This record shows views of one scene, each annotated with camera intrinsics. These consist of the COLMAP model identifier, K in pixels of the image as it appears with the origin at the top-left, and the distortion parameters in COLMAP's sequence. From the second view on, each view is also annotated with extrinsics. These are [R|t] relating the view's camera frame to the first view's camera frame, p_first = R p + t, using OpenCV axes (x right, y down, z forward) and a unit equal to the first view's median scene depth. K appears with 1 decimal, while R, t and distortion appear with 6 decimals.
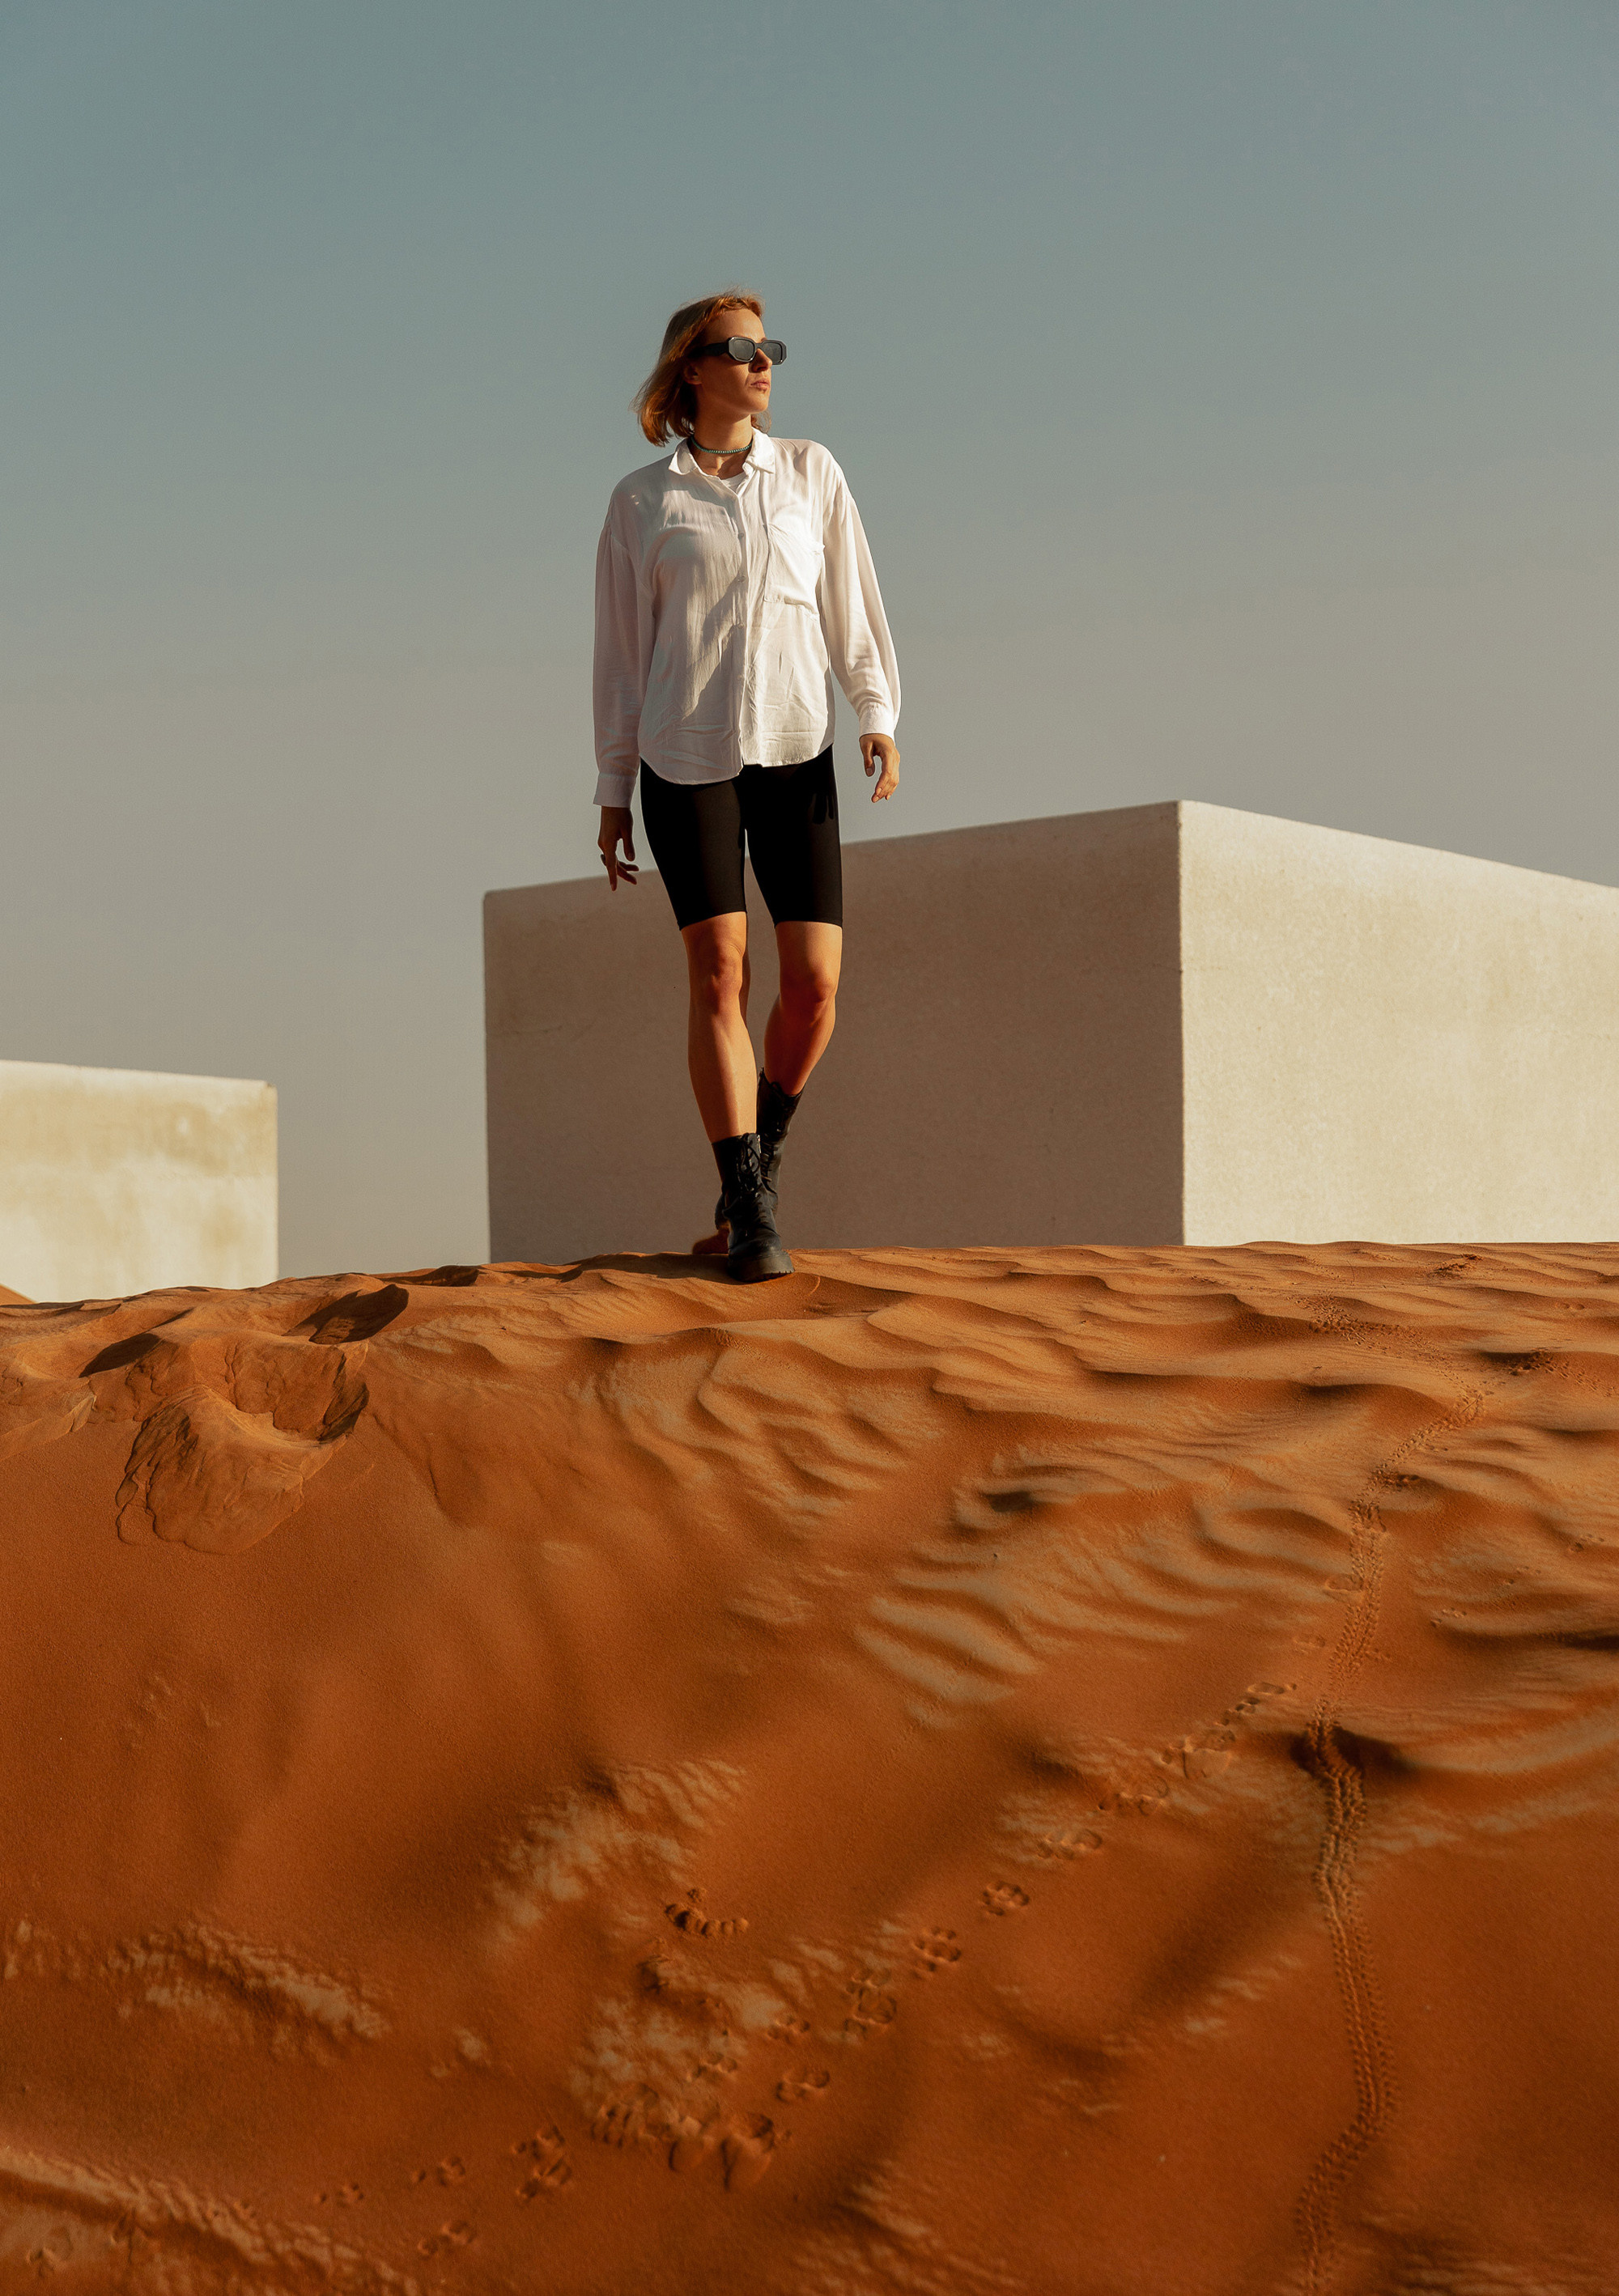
lens RADIAL K [[3772.9, 0, 809.5], [0, 3772.9, 1148.0], [0, 0, 1]] dist [-0.058682, -0.166962]
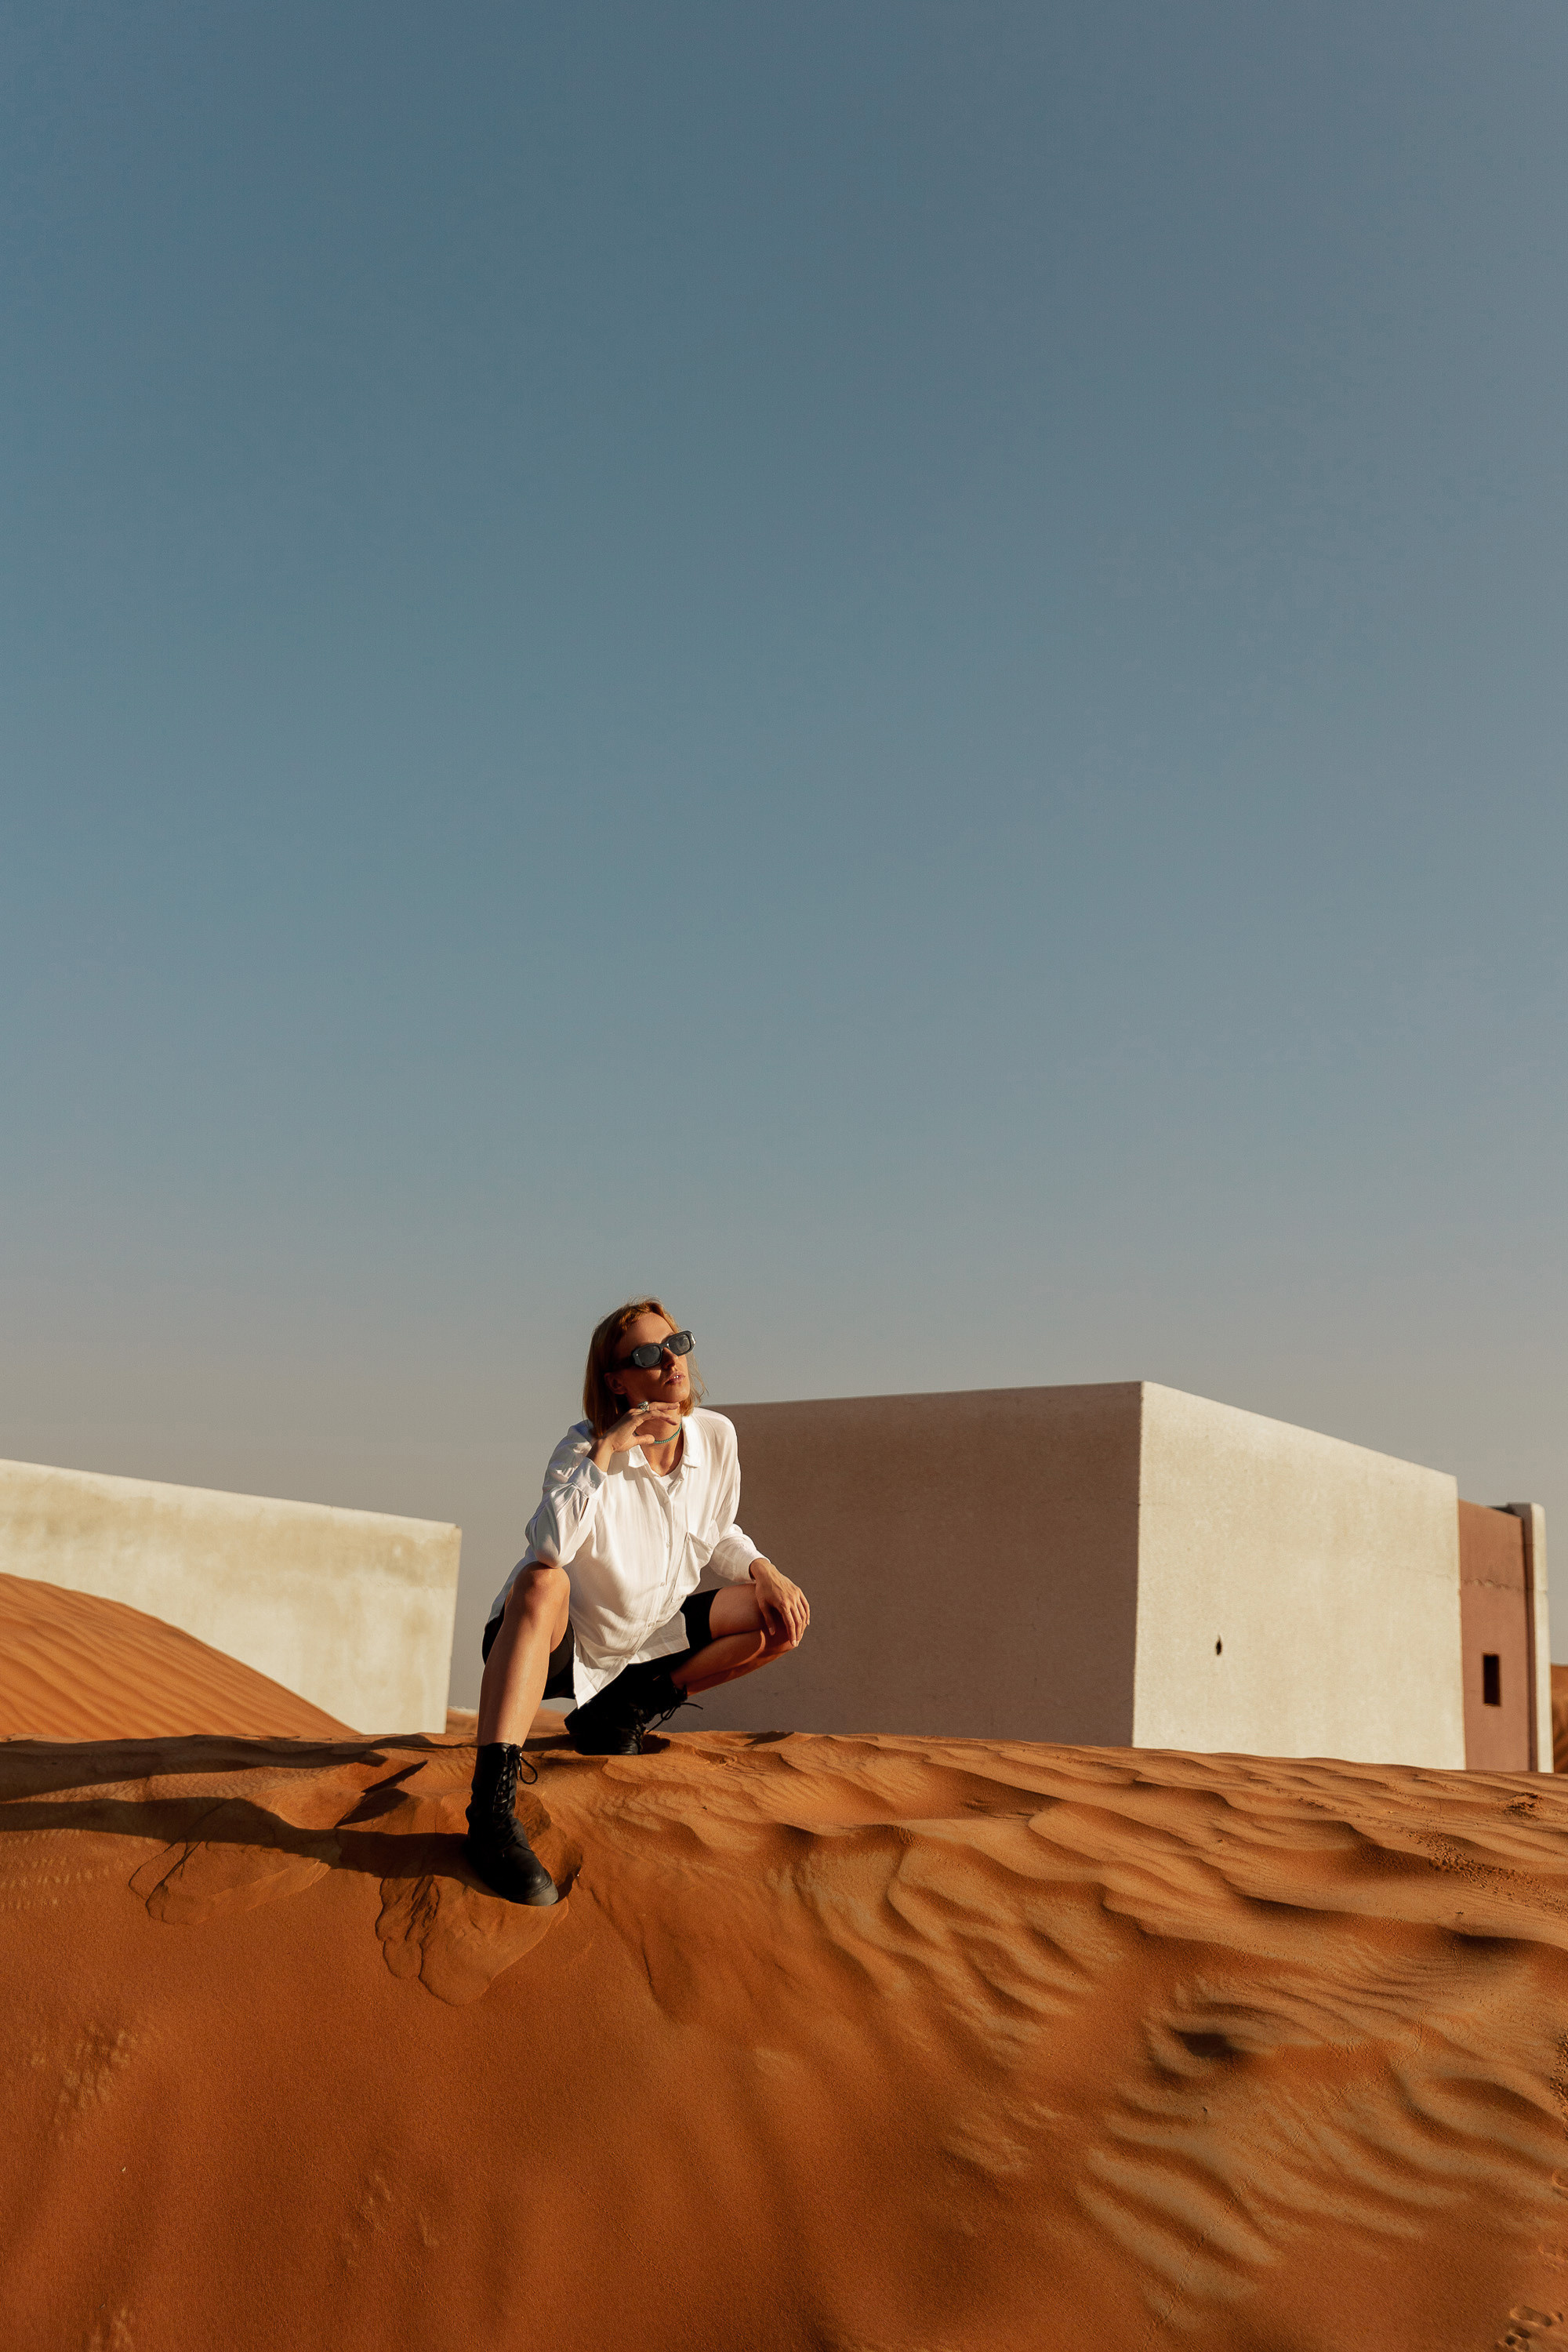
lens RADIAL K [[2275.9, 0, 784.0], [0, 2275.9, 1176.0], [0, 0, 1]] dist [-0.000871, 0.018797]
pose [[0.997601, 0.069086, -0.004302, -0.077368], [-0.068791, 0.982607, -0.172485, -0.025991], [-0.007689, 0.172367, 0.985003, 0.334171]]
